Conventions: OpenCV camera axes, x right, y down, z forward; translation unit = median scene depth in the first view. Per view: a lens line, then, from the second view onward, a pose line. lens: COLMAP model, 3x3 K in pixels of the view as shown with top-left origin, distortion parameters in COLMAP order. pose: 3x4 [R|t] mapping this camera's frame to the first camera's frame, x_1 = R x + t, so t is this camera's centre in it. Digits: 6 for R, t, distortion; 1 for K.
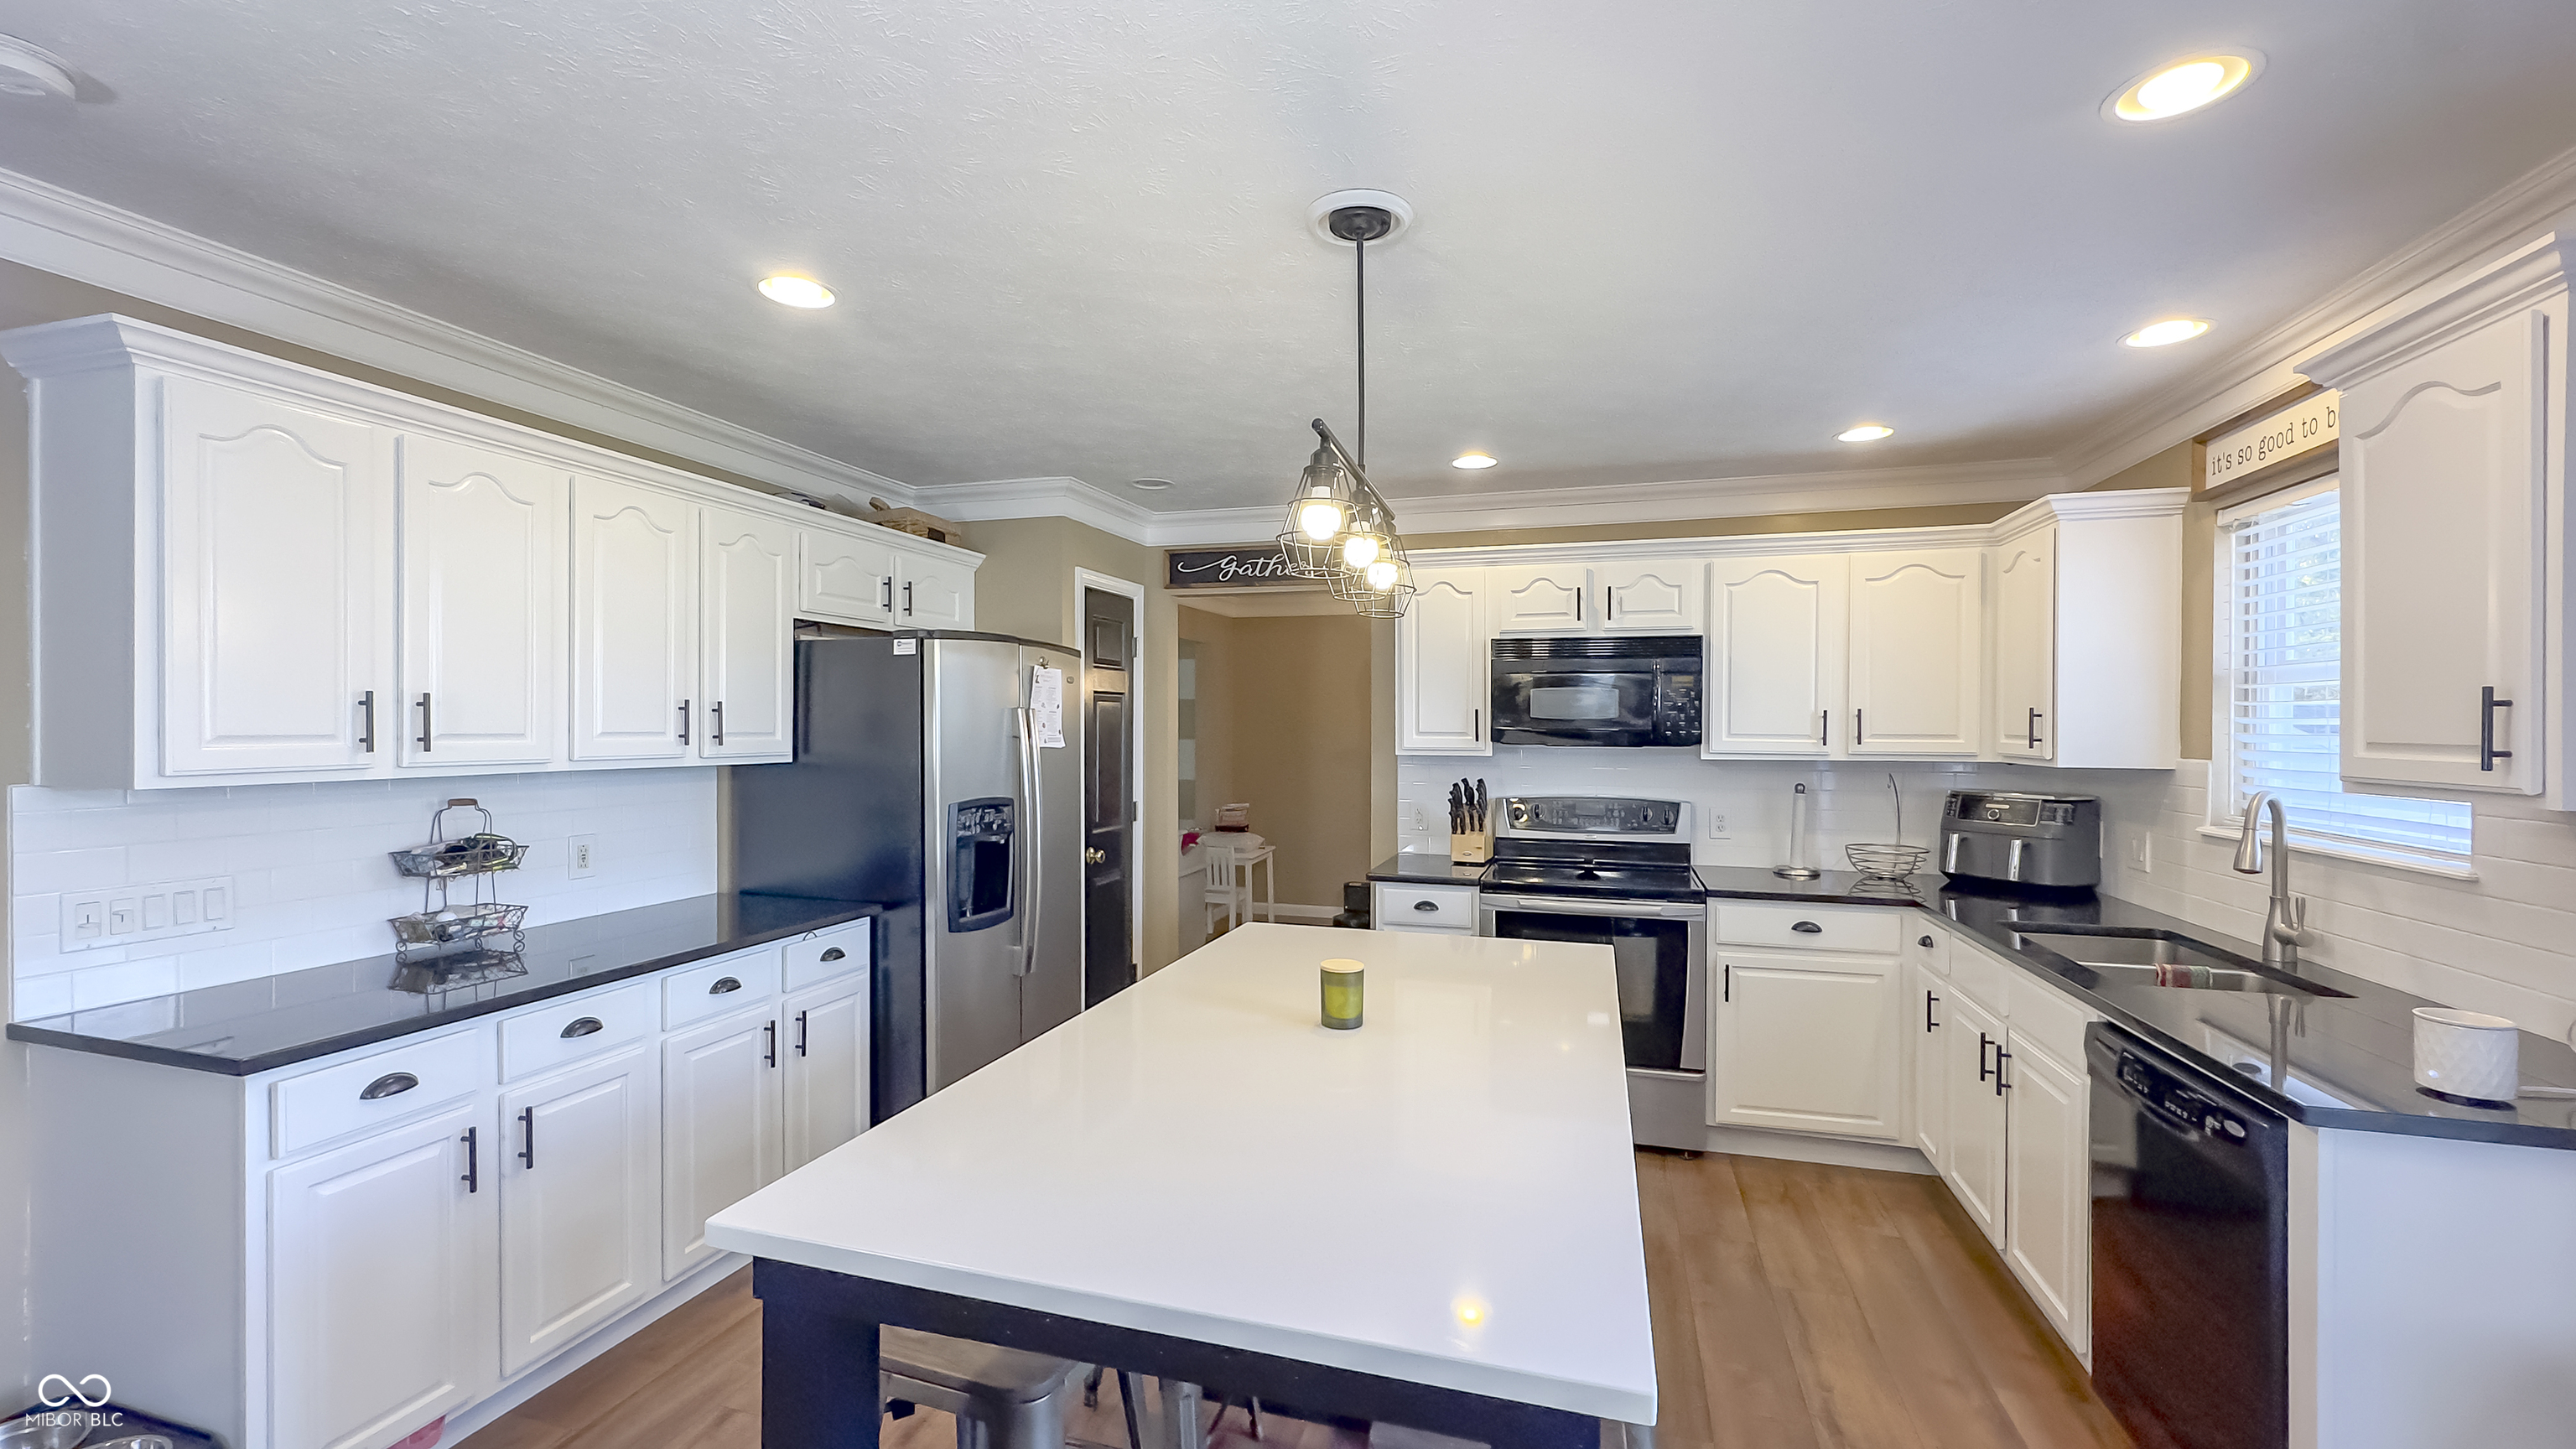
lens RADIAL K [[1032.7, 0, 1302.7], [0, 1032.7, 794.4], [0, 0, 1]] dist [-0.000765, 0.000106]
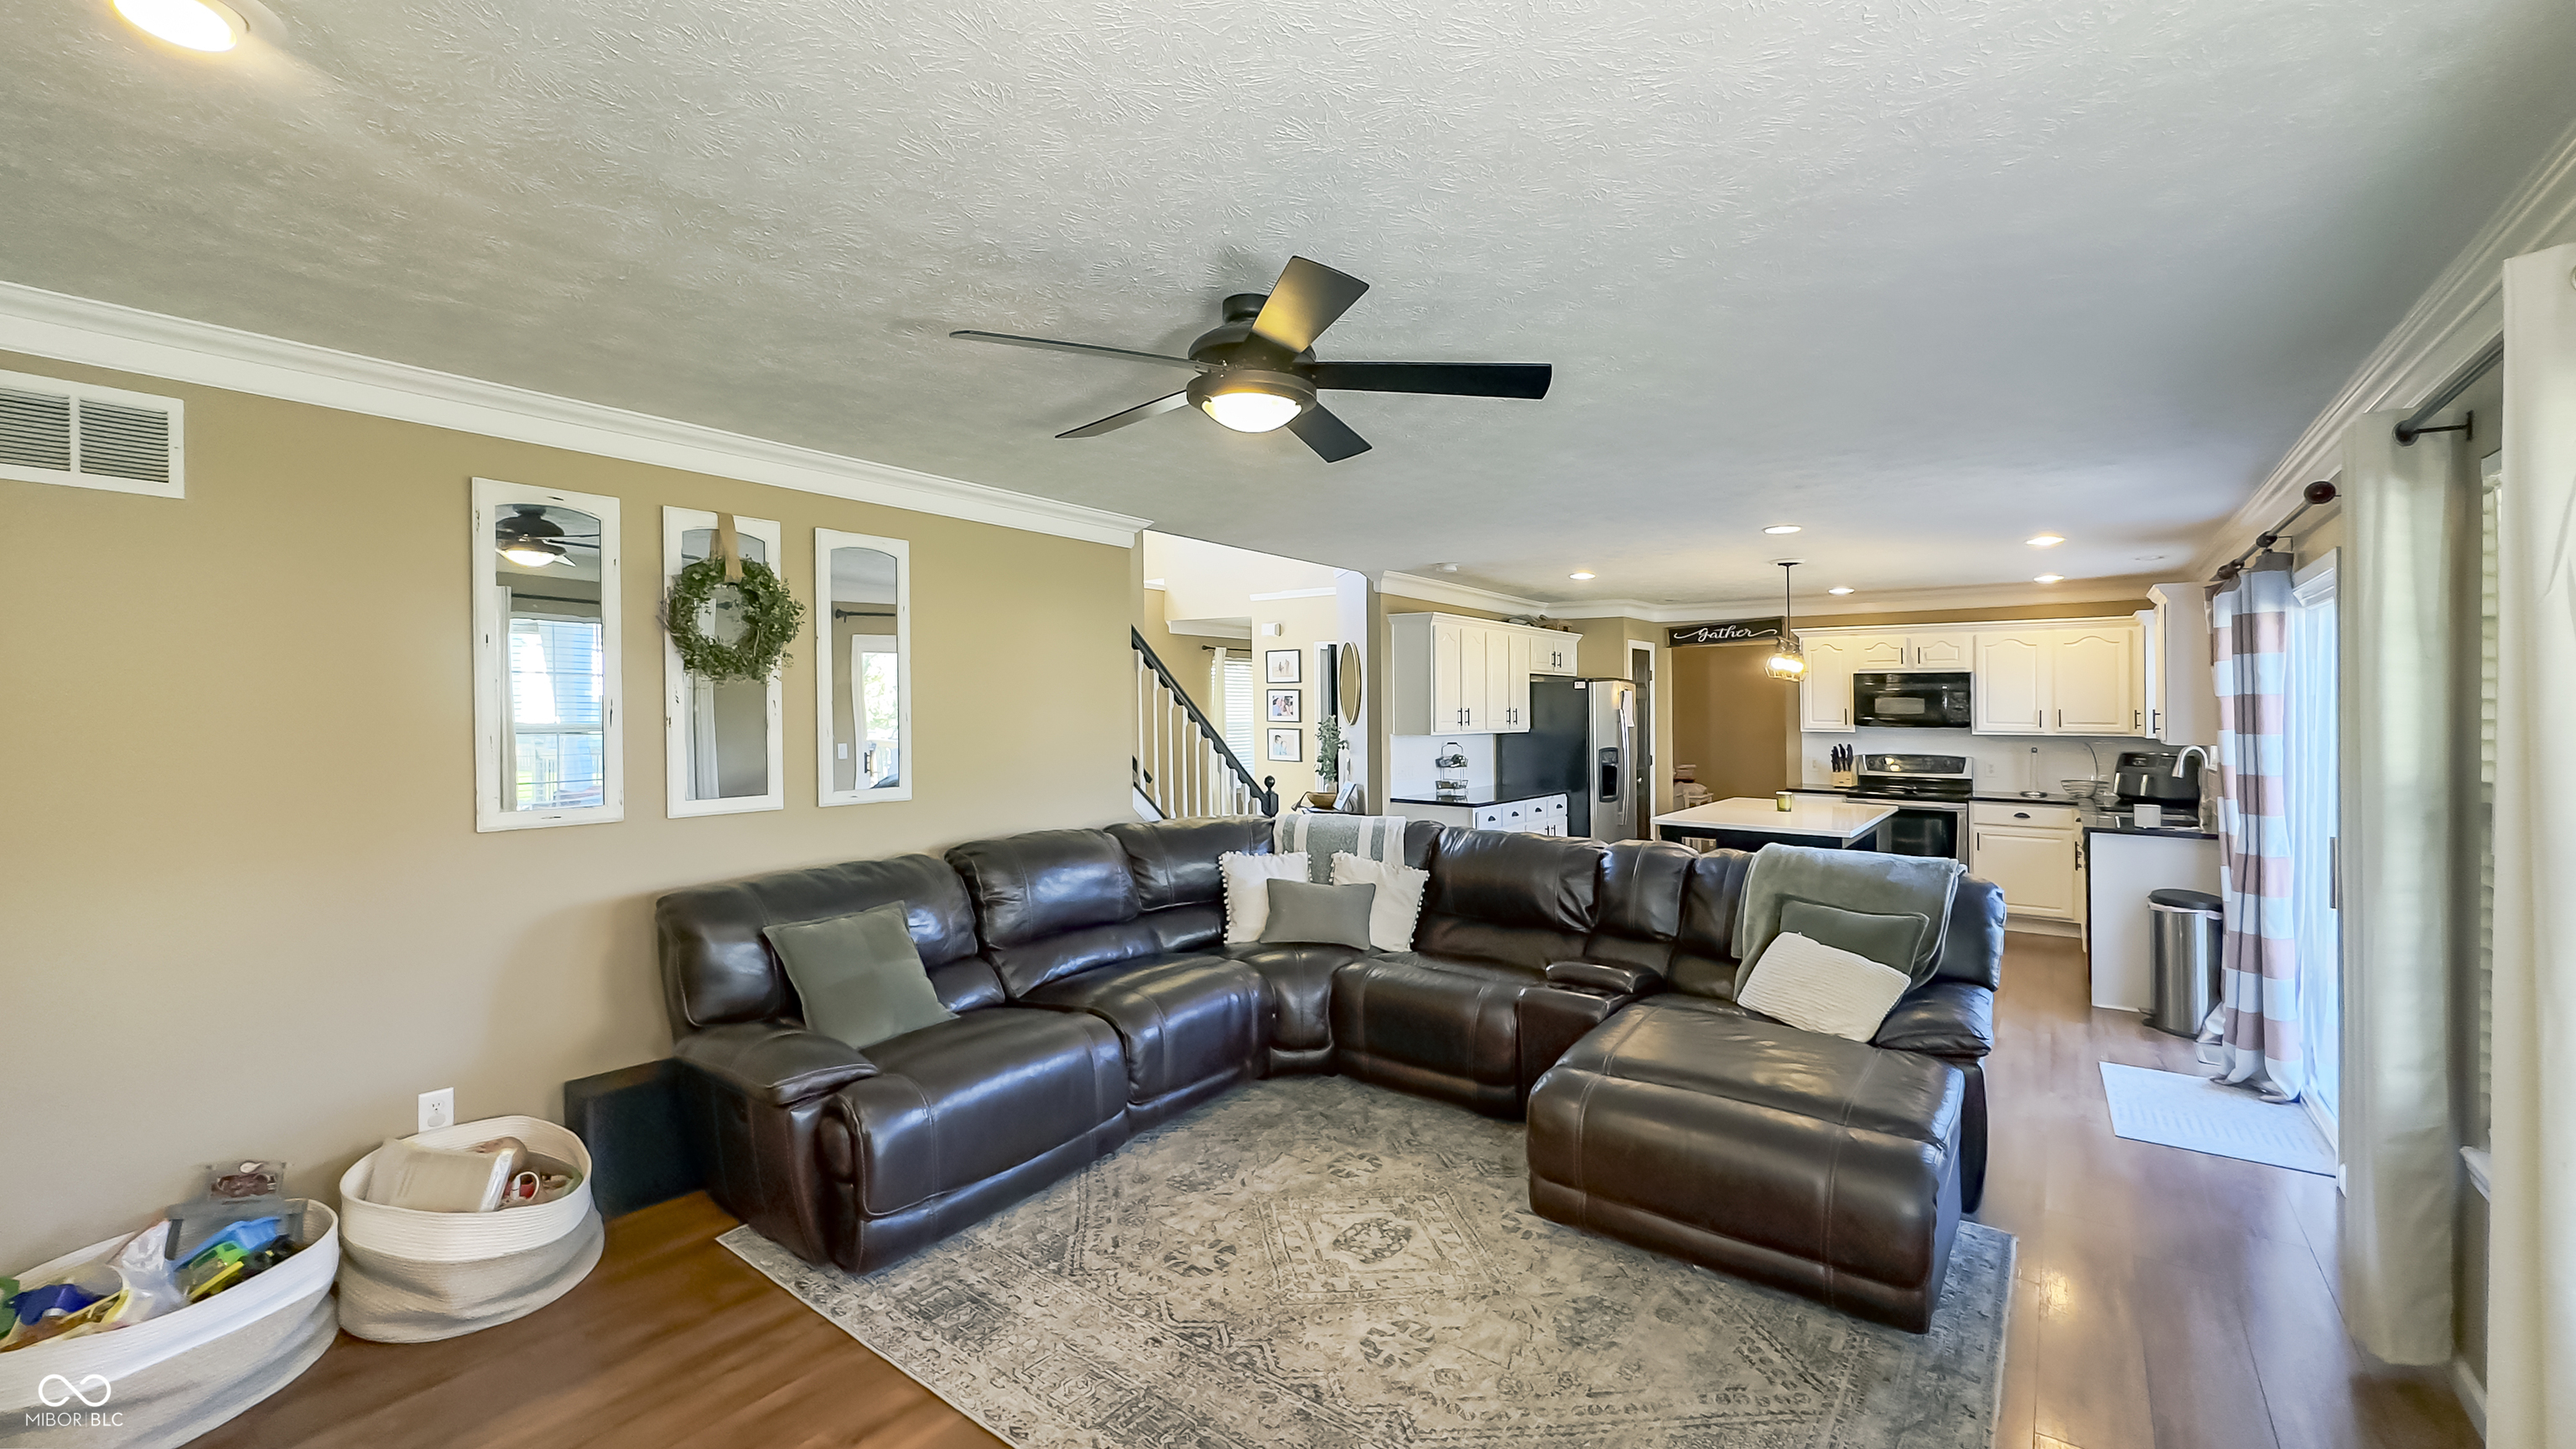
lens RADIAL K [[1029.9, 0, 1309.1], [0, 1029.9, 709.3], [0, 0, 1]] dist [-0.000064, -0.000070]
pose [[0.937913, -0.000184, -0.346871, -0.131341], [-0.023462, 0.997676, -0.063967, 0.081869], [0.346077, 0.068133, 0.935729, -1.420602]]
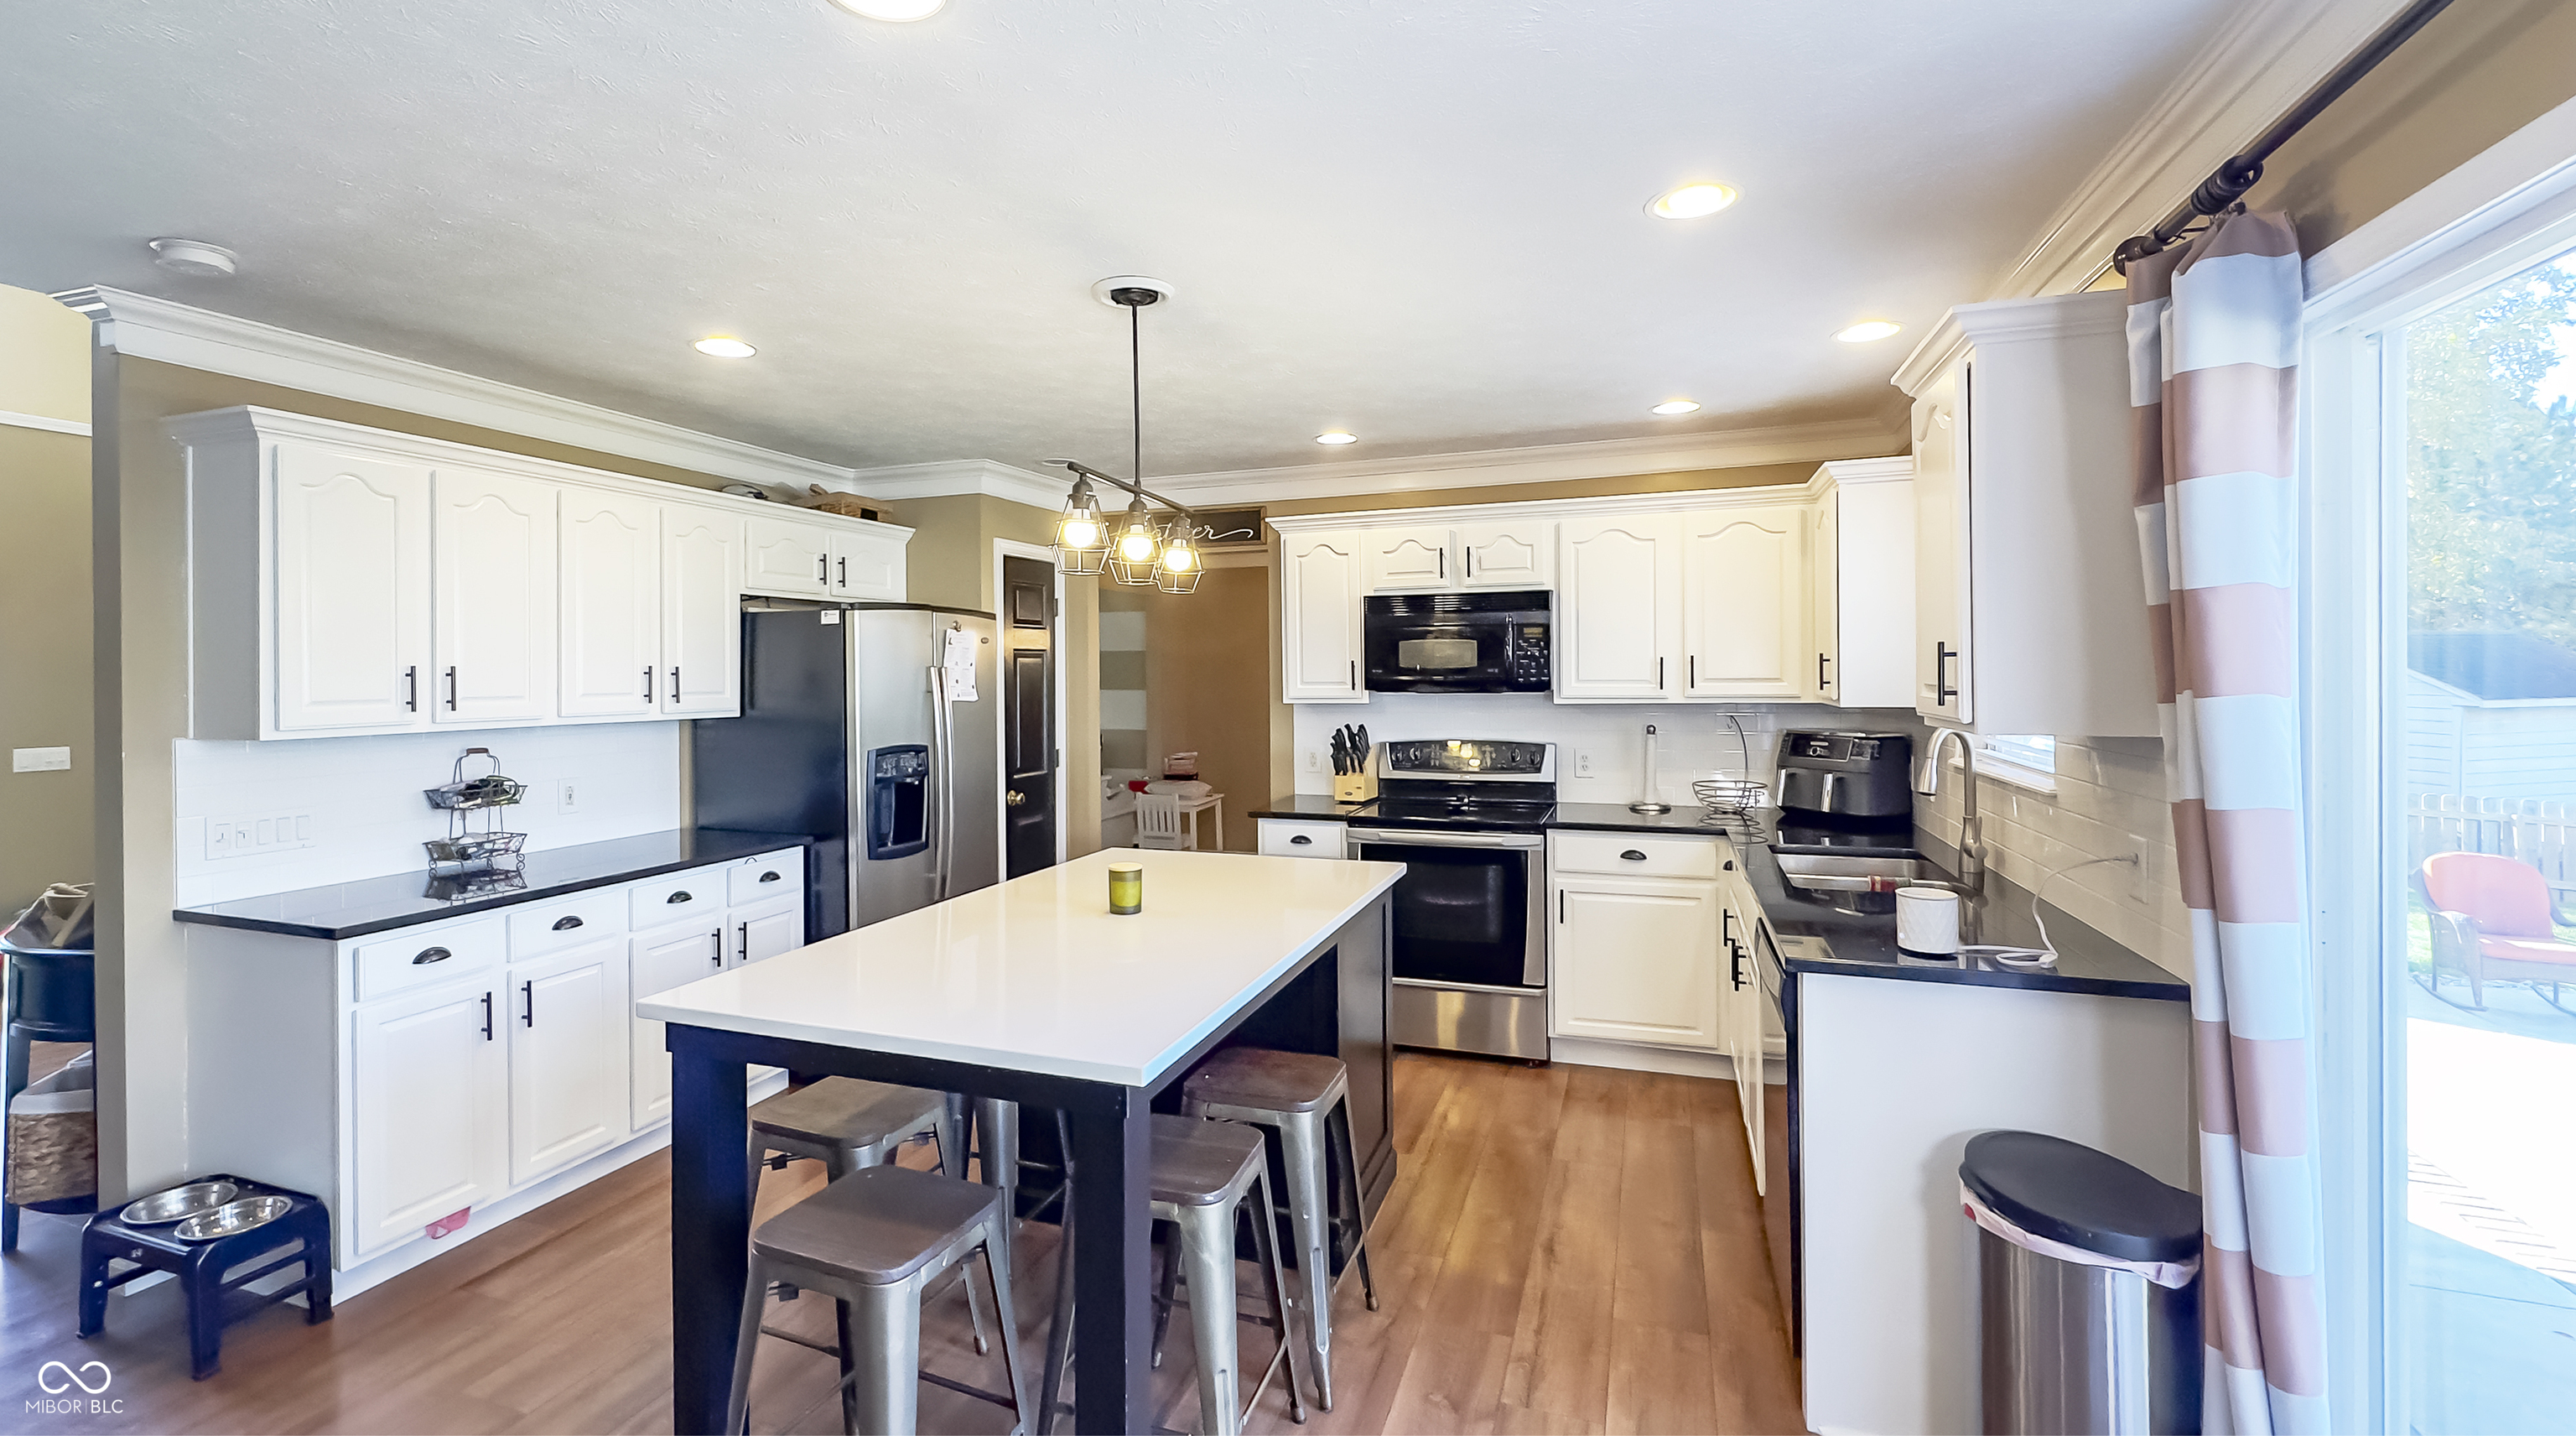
lens RADIAL K [[1125.1, 0, 1241.8], [0, 1125.1, 733.9], [0, 0, 1]] dist [0.002115, -0.000388]
pose [[0.997135, -0.011080, -0.074821, 0.164408], [0.010187, 0.999872, -0.012308, 0.010093], [0.074948, 0.011511, 0.997121, -0.225535]]
